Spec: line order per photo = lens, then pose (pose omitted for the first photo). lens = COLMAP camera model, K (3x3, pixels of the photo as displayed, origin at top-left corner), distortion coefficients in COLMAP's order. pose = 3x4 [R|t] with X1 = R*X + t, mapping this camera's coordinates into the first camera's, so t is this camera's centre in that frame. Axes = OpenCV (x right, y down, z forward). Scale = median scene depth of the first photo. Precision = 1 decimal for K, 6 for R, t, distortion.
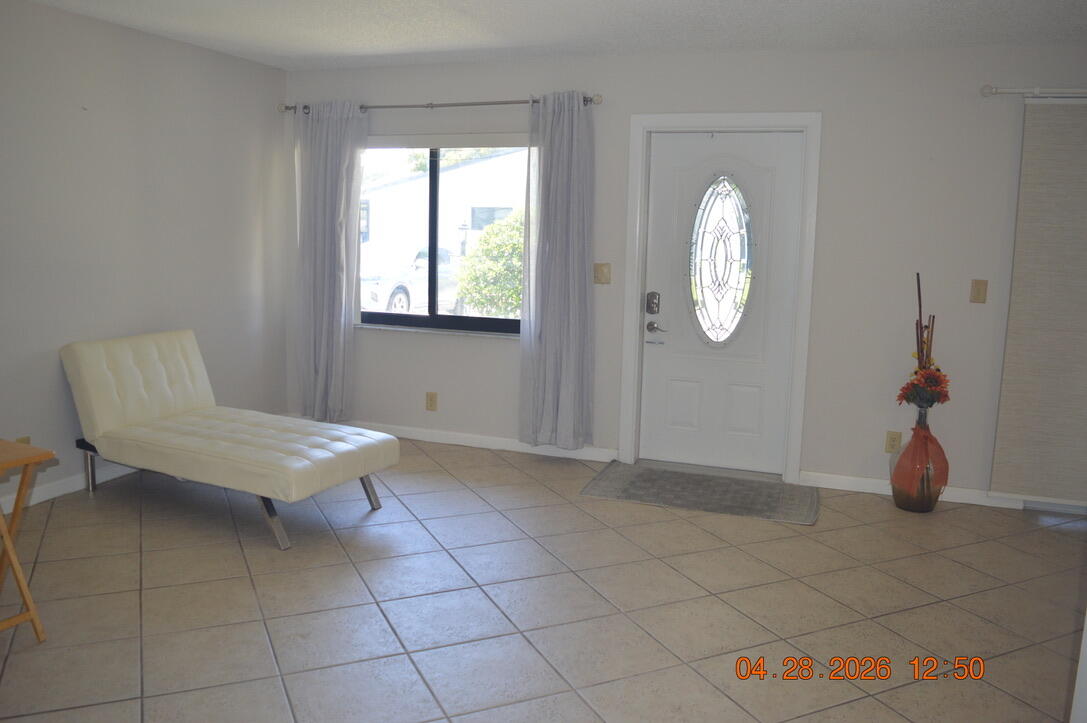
lens RADIAL K [[861.6, 0, 538.9], [0, 861.6, 348.6], [0, 0, 1]] dist [-0.082423, 0.007962]
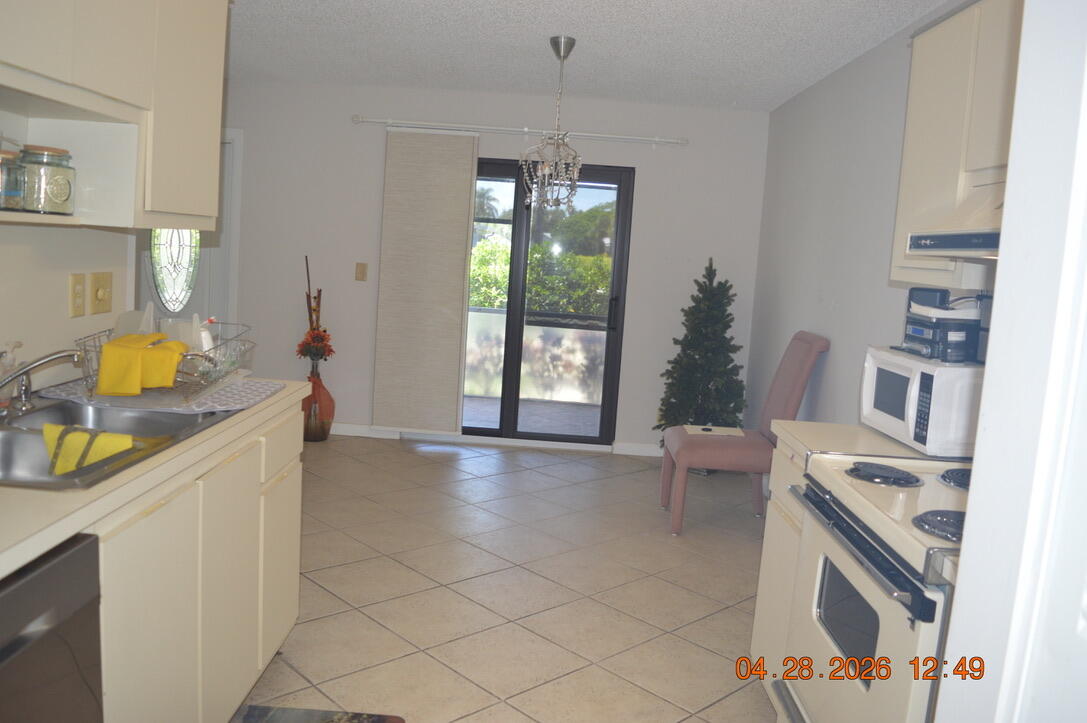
lens RADIAL K [[861.6, 0, 538.9], [0, 861.6, 348.6], [0, 0, 1]] dist [-0.082423, 0.007962]
pose [[0.942971, 0.004076, 0.332850, 0.338121], [0.001275, 0.999873, -0.015857, 0.072352], [-0.332872, 0.015377, 0.942847, -0.345613]]
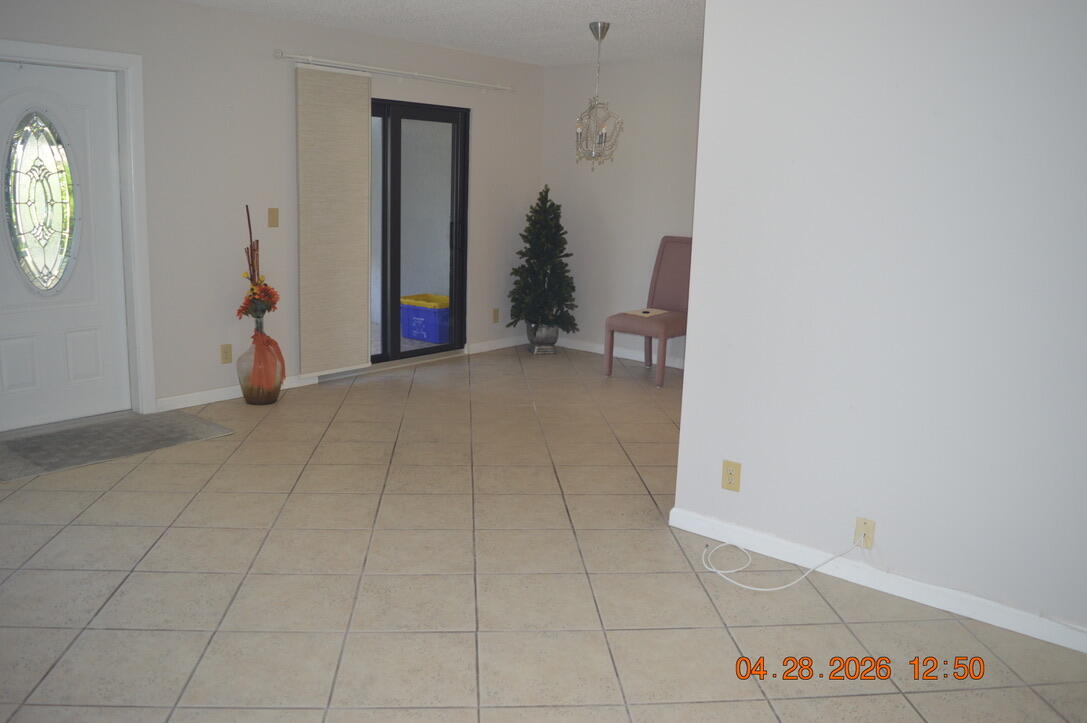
lens RADIAL K [[861.6, 0, 538.9], [0, 861.6, 348.6], [0, 0, 1]] dist [-0.082423, 0.007962]
pose [[0.346744, -0.190124, 0.918489, -0.523773], [0.109224, 0.980764, 0.161780, -0.039370], [-0.931579, 0.044225, 0.360840, 0.194172]]
